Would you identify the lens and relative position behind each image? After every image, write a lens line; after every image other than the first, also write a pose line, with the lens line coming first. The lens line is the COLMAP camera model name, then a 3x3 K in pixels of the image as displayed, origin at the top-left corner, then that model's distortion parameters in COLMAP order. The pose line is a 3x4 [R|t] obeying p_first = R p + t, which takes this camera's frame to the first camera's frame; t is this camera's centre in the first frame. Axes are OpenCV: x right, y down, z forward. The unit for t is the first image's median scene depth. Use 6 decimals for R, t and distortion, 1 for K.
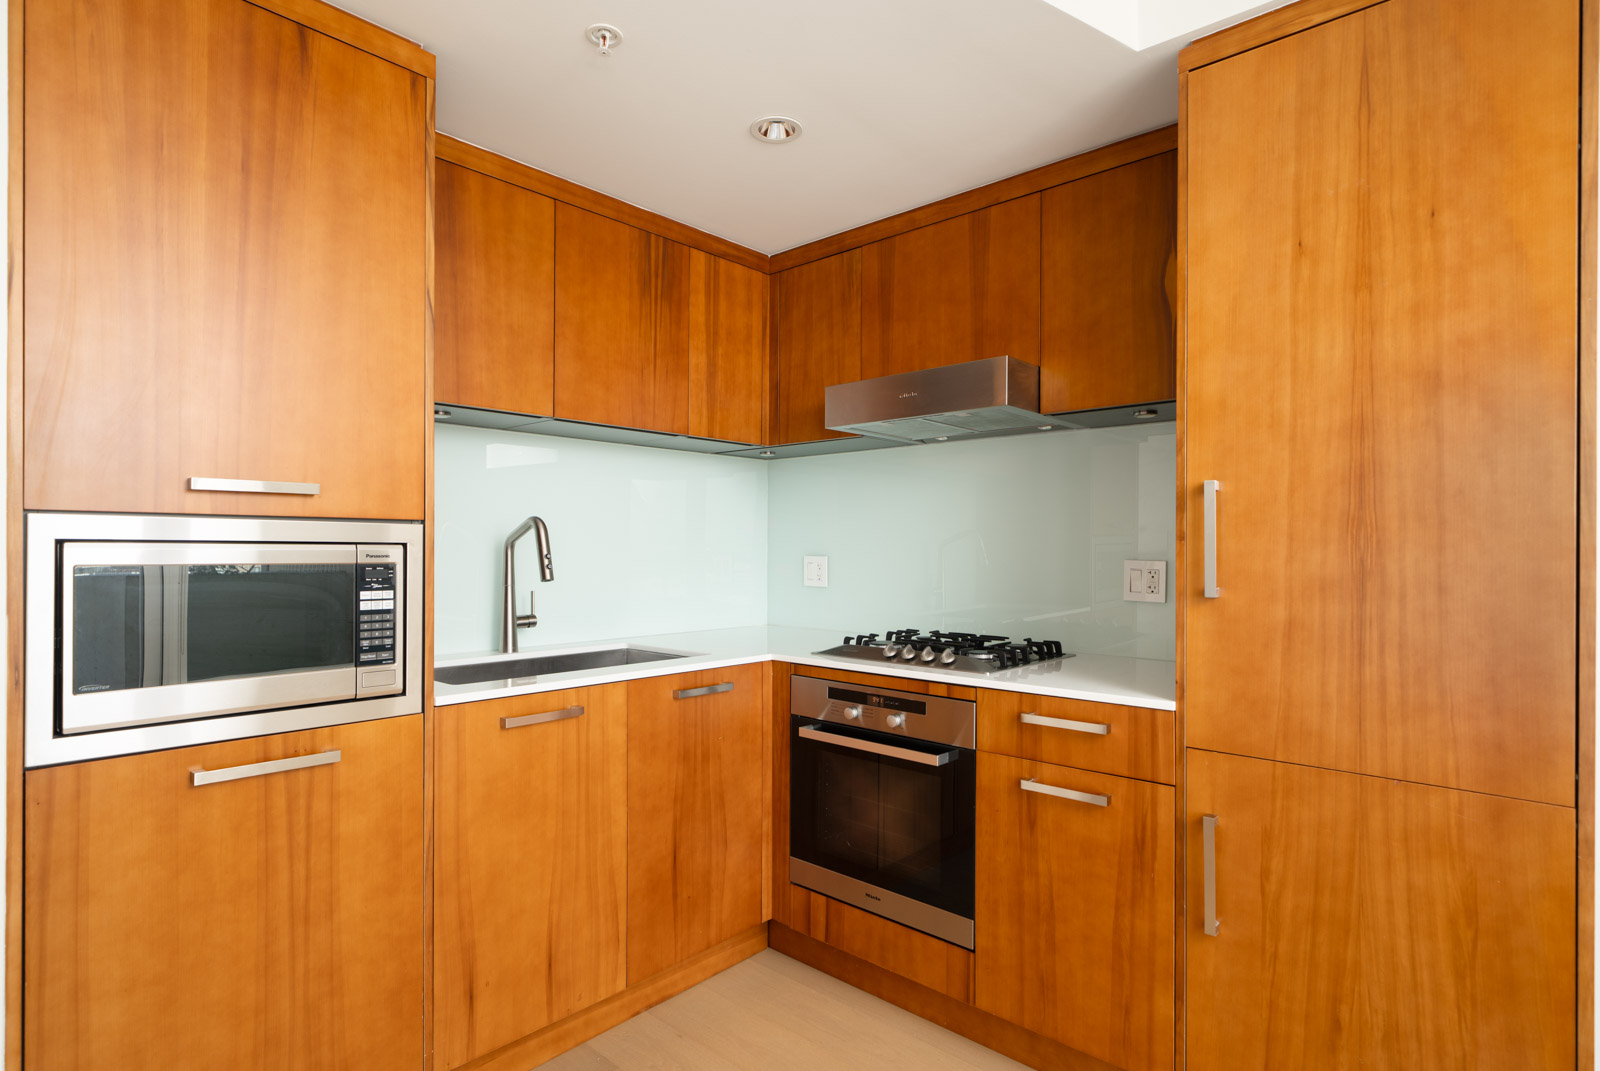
lens RADIAL K [[836.4, 0, 786.6], [0, 836.4, 548.0], [0, 0, 1]] dist [0.001988, 0.000433]
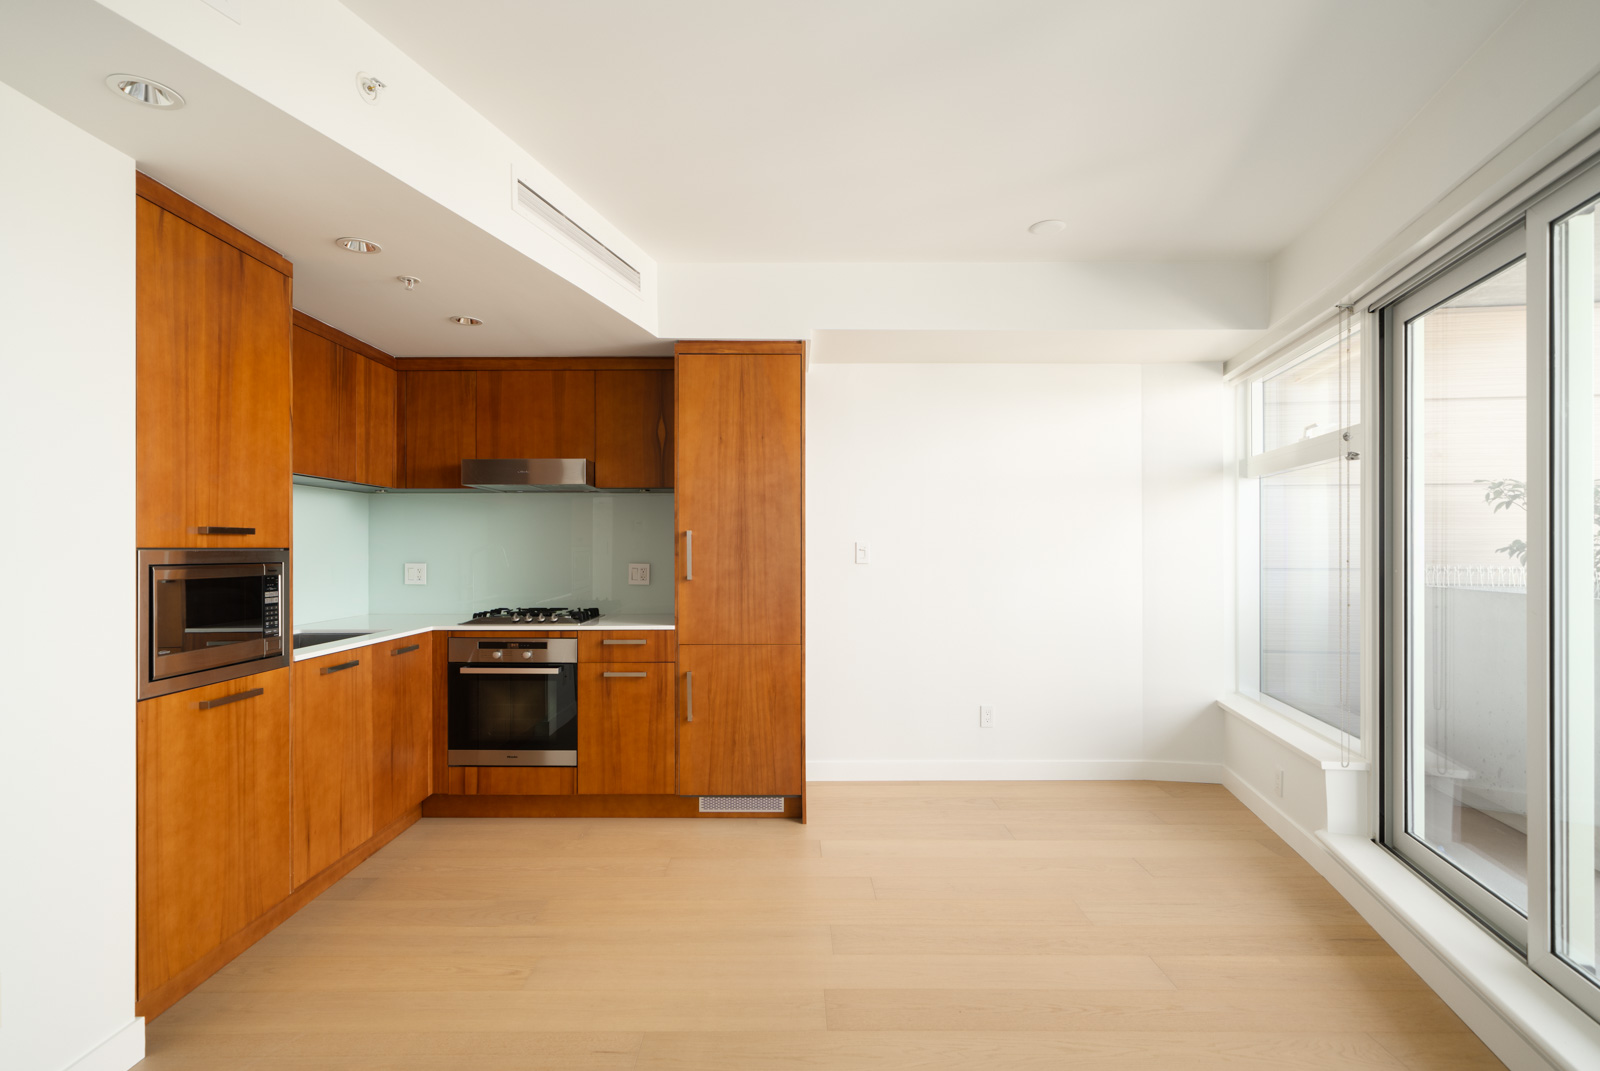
lens RADIAL K [[776.7, 0, 784.1], [0, 776.7, 548.3], [0, 0, 1]] dist [-0.005923, 0.000824]
pose [[0.739961, -0.004490, 0.672635, -0.755405], [0.003797, 0.999990, 0.002498, -0.033674], [-0.672639, 0.000705, 0.739970, -0.790617]]
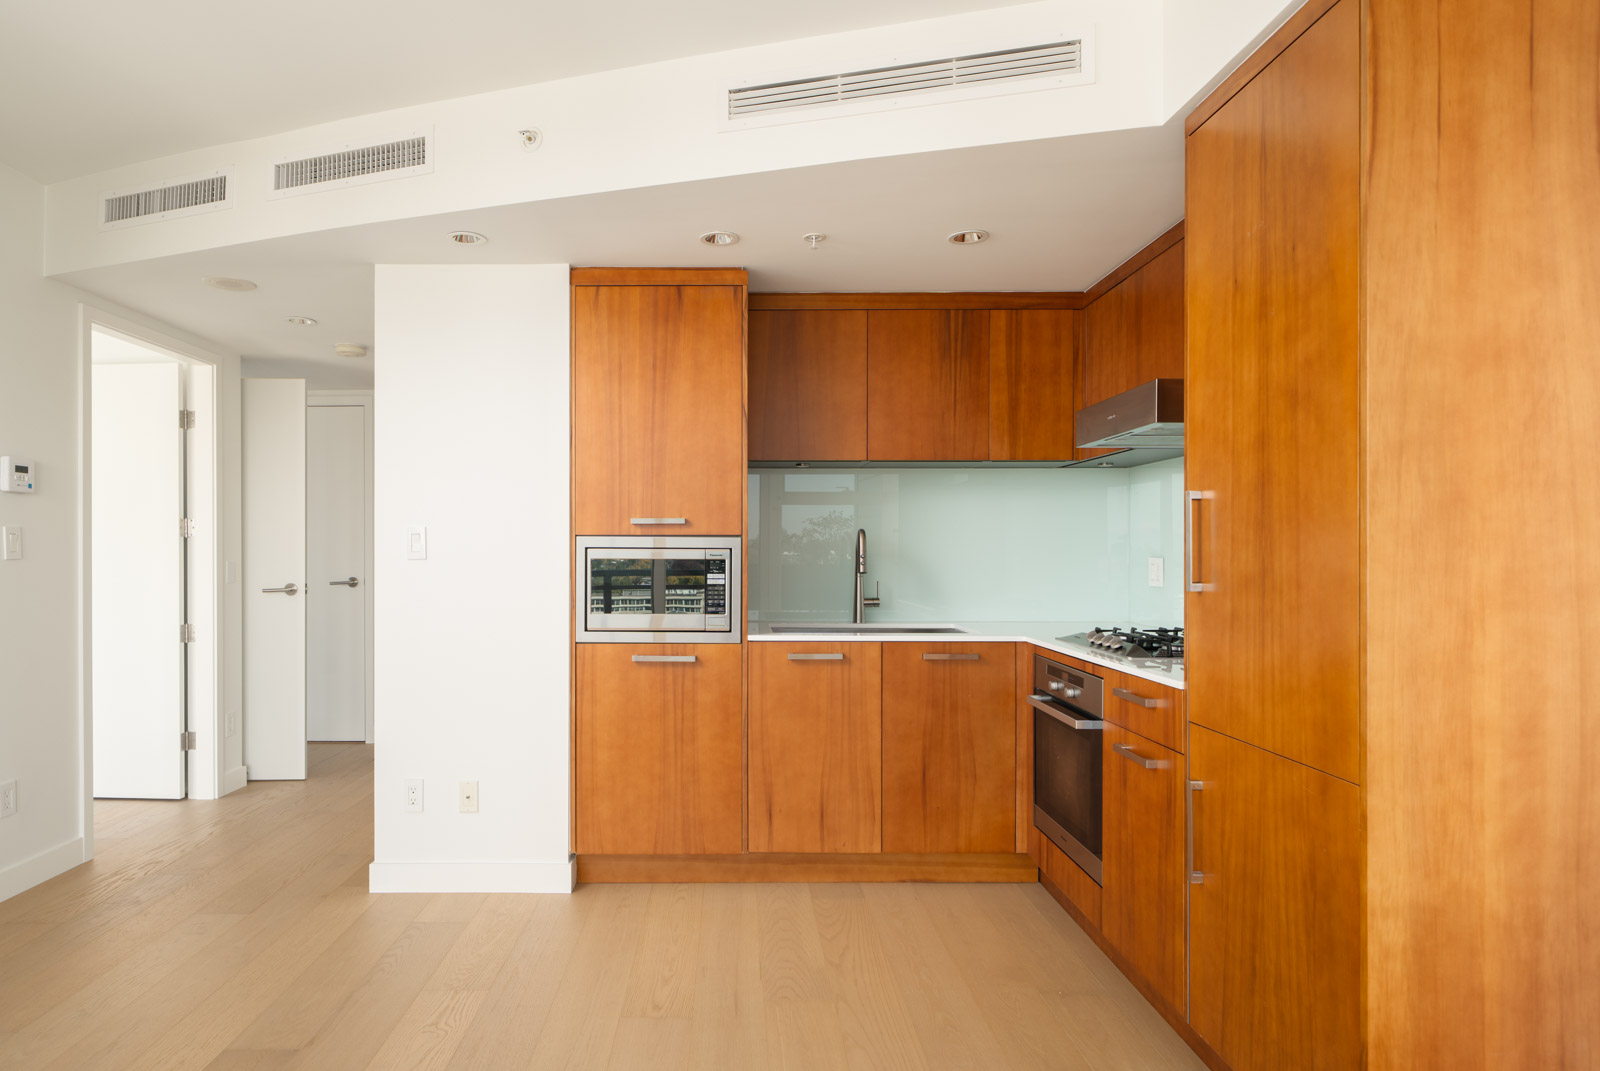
lens RADIAL K [[886.4, 0, 707.6], [0, 886.4, 550.8], [0, 0, 1]] dist [-0.003523, 0.001904]
pose [[0.661120, -0.002588, -0.750275, 0.955321], [0.001536, 0.999997, -0.002095, 0.004130], [0.750278, 0.000233, 0.661122, -0.305735]]
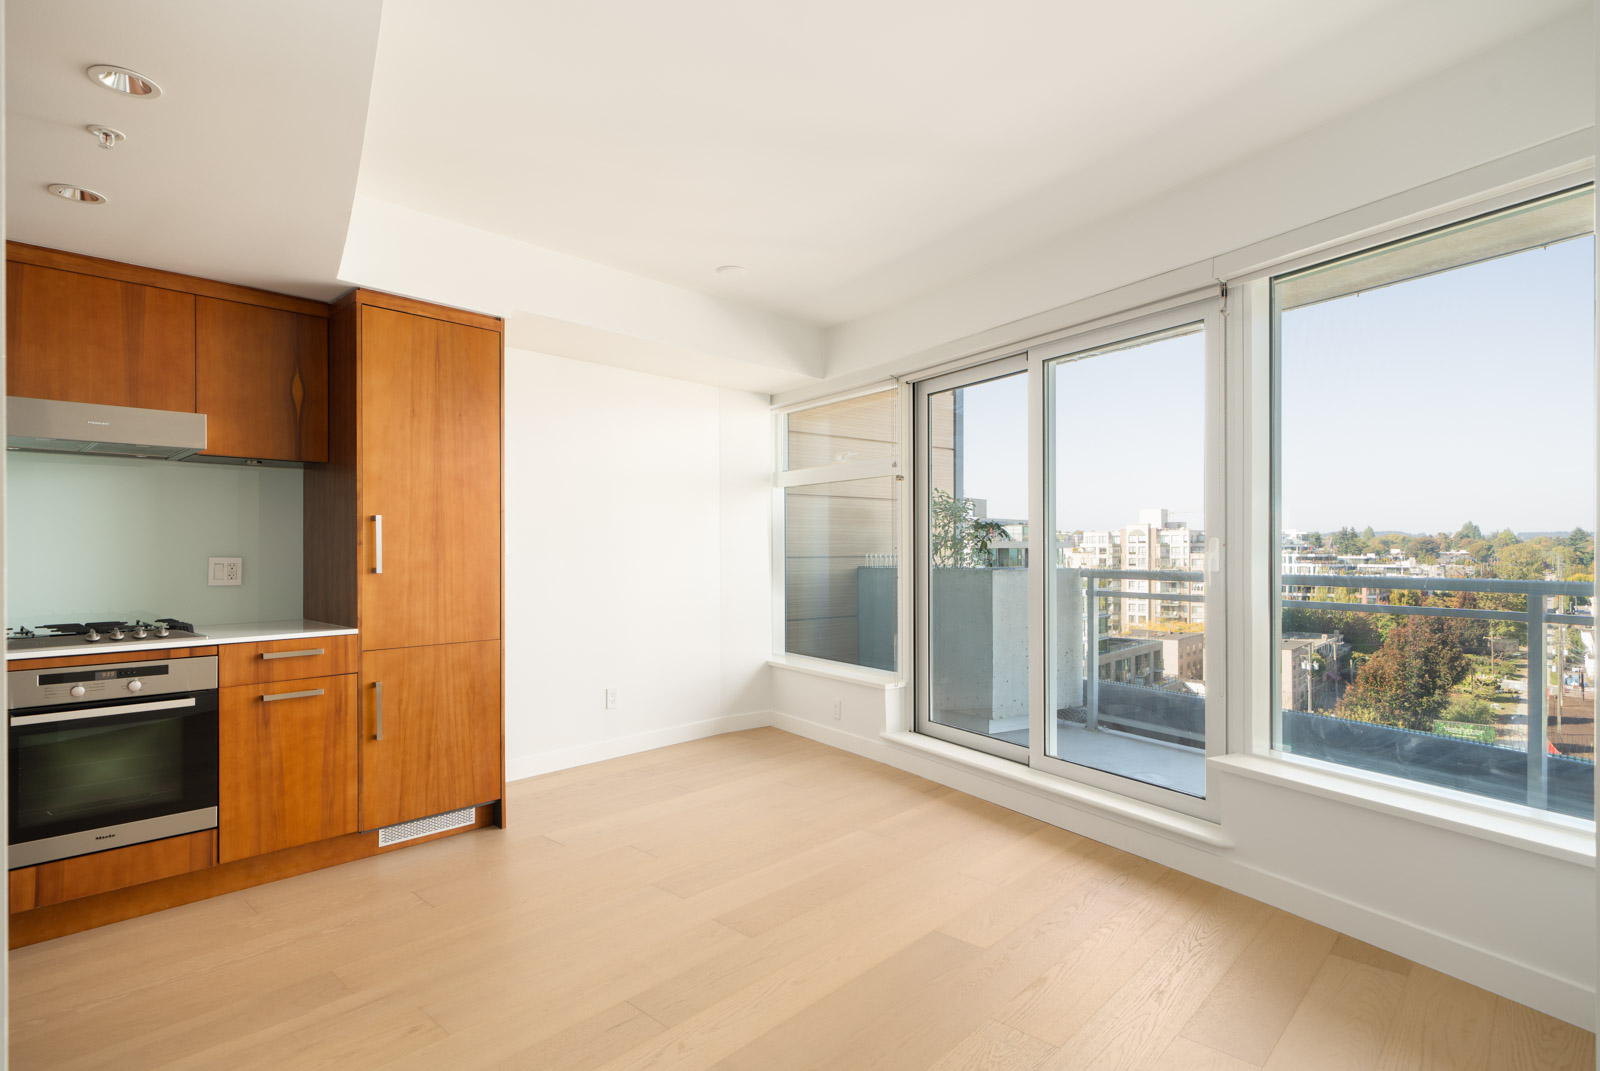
lens RADIAL K [[830.7, 0, 796.5], [0, 830.7, 548.6], [0, 0, 1]] dist [-0.012151, 0.002370]
pose [[0.001269, -0.003670, 0.999992, -1.442330], [0.002877, 0.999989, 0.003666, -0.004404], [-0.999995, 0.002872, 0.001280, -0.009982]]
